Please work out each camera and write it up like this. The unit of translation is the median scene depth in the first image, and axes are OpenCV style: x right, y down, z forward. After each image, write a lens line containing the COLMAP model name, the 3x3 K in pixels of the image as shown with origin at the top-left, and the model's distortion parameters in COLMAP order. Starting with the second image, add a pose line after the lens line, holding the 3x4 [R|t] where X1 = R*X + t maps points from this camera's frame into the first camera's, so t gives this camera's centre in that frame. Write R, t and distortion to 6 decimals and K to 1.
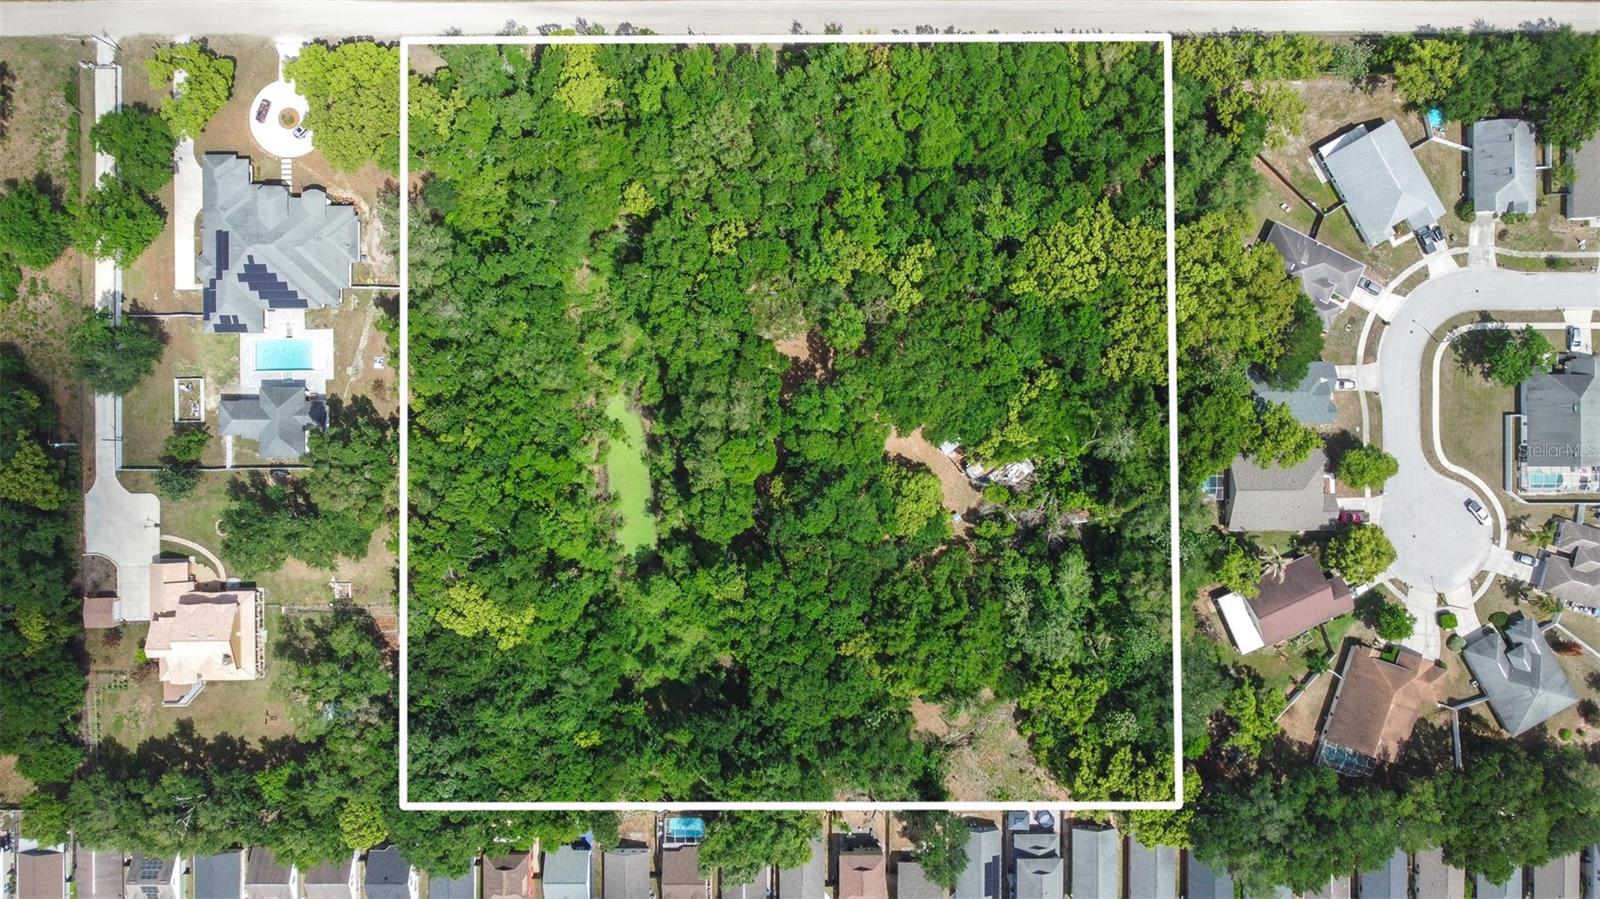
lens RADIAL K [[1216.0, 0, 796.3], [0, 1216.0, 439.7], [0, 0, 1]] dist [0.002535, -0.005289]
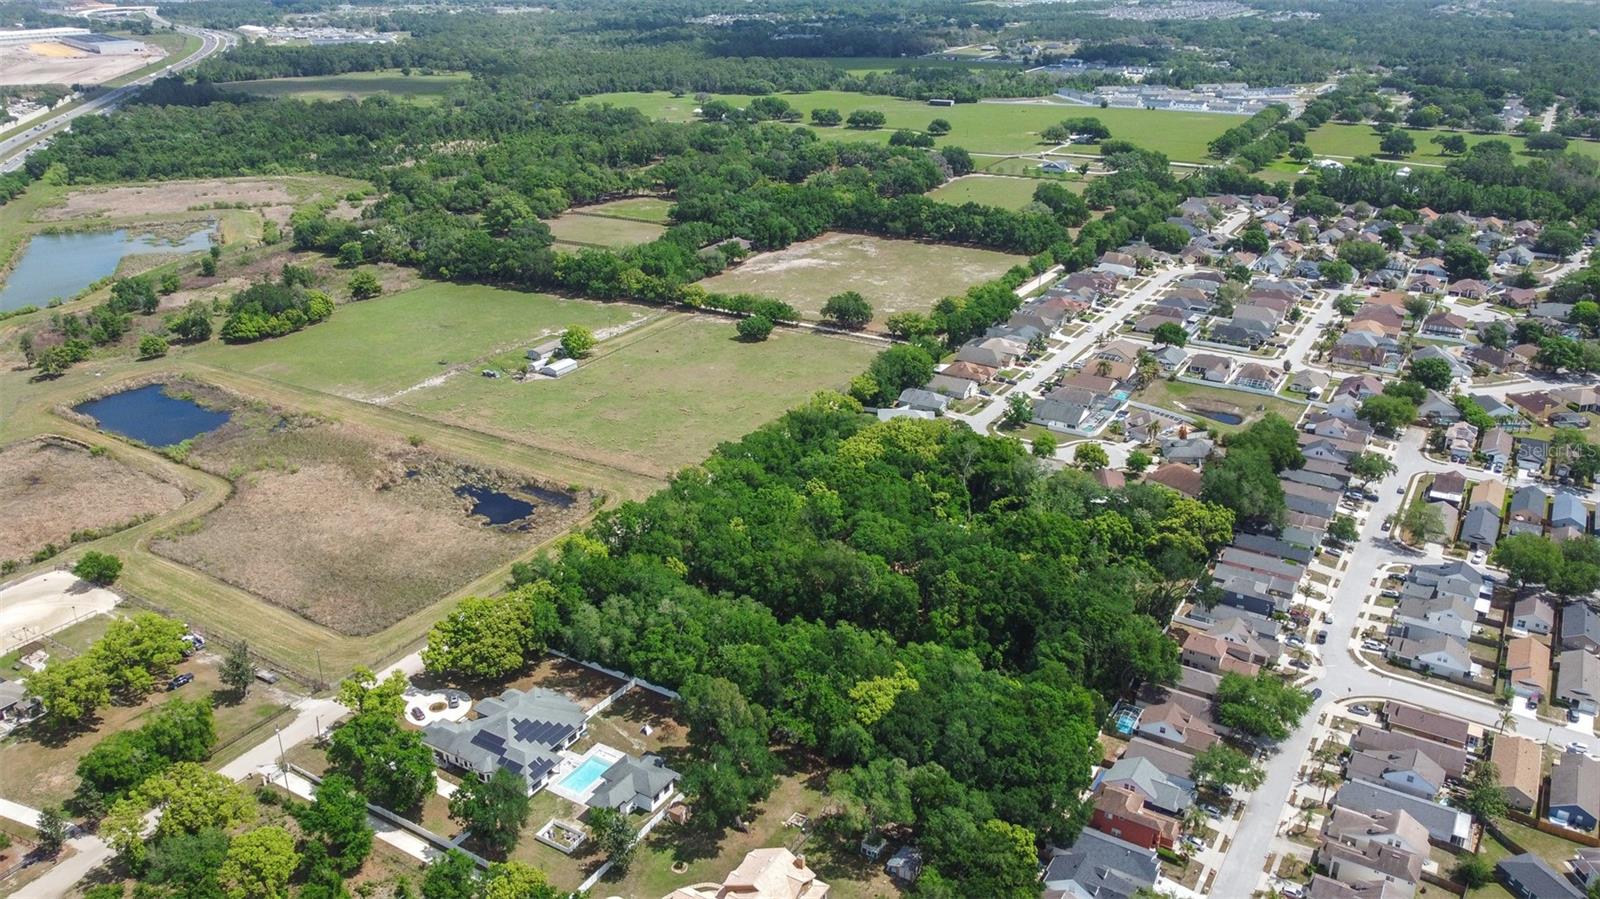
lens RADIAL K [[1216.0, 0, 795.9], [0, 1216.0, 453.4], [0, 0, 1]] dist [0.002535, -0.005289]
pose [[0.526985, -0.340933, 0.778493, -1.072807], [0.849830, 0.201928, -0.486842, 0.563466], [0.008781, 0.918145, 0.396148, 0.300114]]
